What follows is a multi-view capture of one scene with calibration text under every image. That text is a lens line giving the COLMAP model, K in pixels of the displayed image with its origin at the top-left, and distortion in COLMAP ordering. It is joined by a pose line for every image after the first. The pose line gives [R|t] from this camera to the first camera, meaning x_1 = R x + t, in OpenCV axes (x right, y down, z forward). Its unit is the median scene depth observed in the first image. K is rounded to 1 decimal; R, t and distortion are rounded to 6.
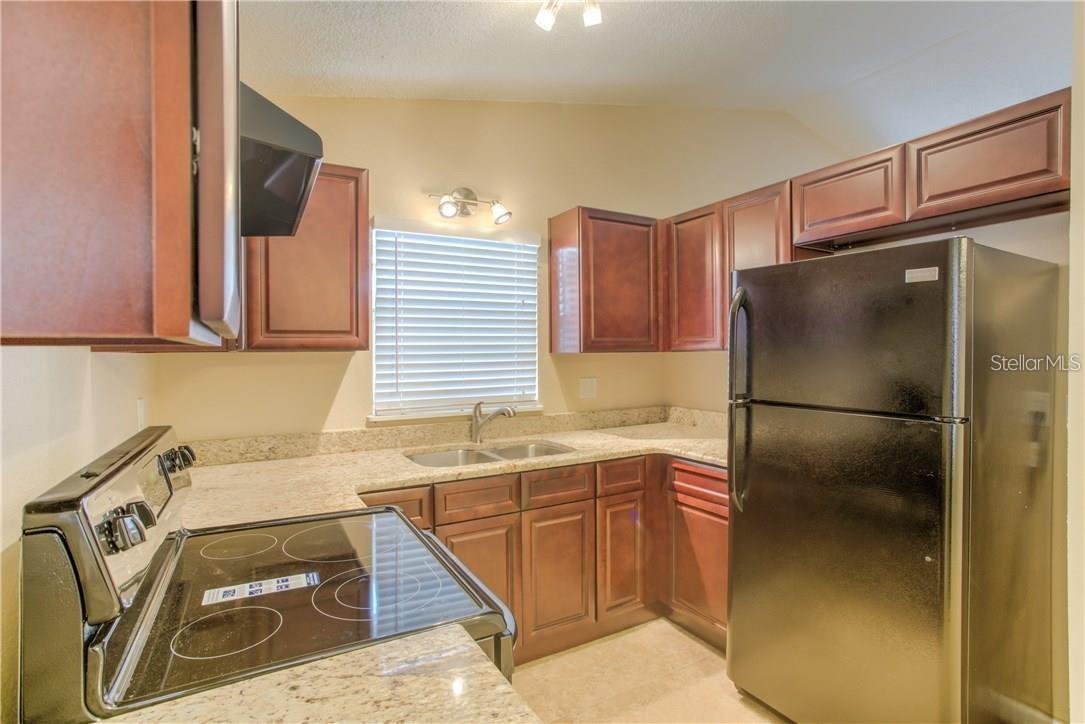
lens RADIAL K [[536.2, 0, 551.6], [0, 536.2, 361.1], [0, 0, 1]] dist [-0.040914, 0.021328]
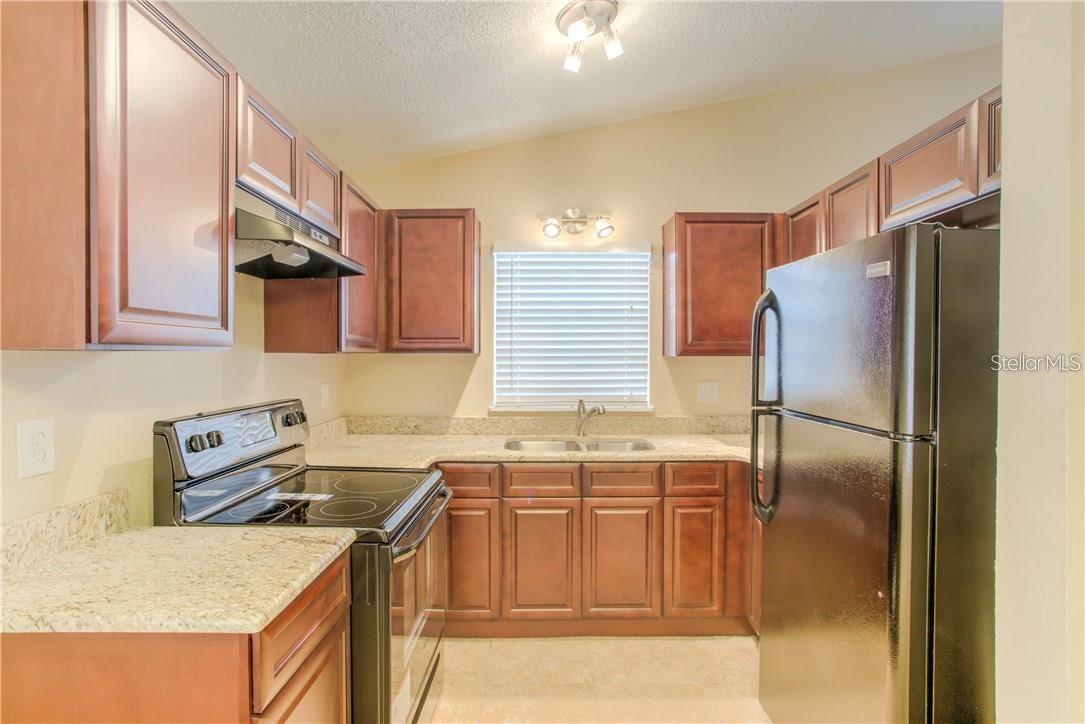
lens RADIAL K [[536.2, 0, 539.9], [0, 536.2, 360.8], [0, 0, 1]] dist [-0.040914, 0.021328]
pose [[0.868393, 0.012013, -0.495730, 0.370838], [-0.014421, 0.999895, -0.001031, -0.001861], [0.495666, 0.008045, 0.868476, -0.013907]]
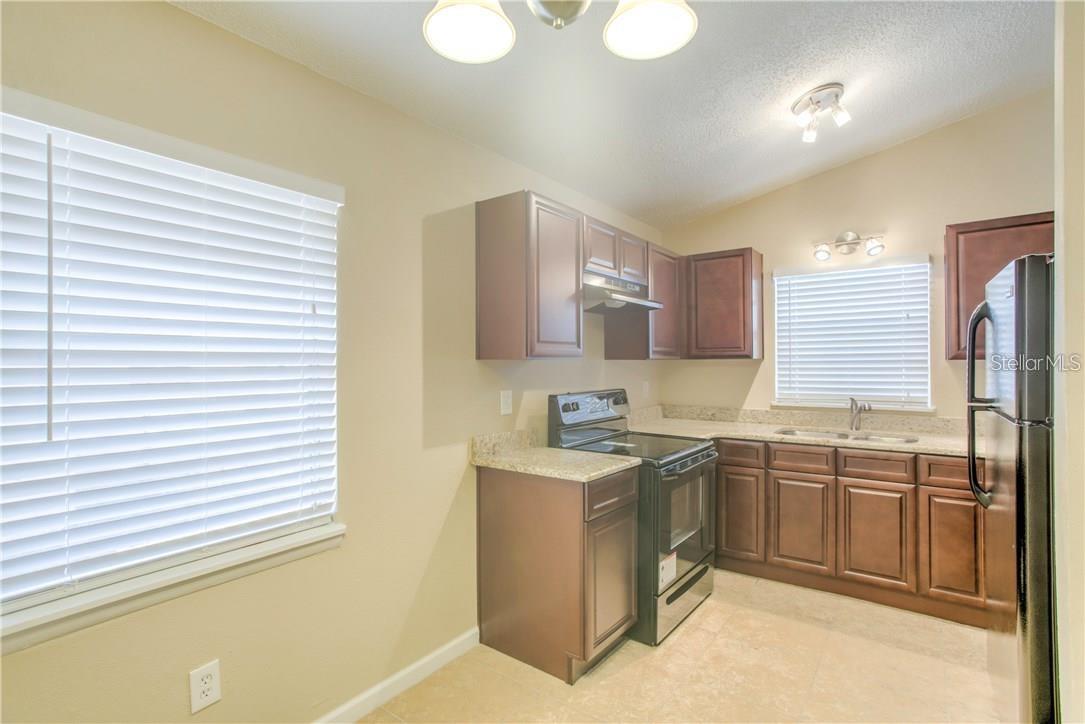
lens RADIAL K [[536.2, 0, 552.9], [0, 536.2, 358.4], [0, 0, 1]] dist [-0.040914, 0.021328]
pose [[0.420318, -0.001276, -0.907376, 0.770210], [-0.012295, 0.999899, -0.007101, -0.000976], [0.907293, 0.014141, 0.420260, -0.199118]]
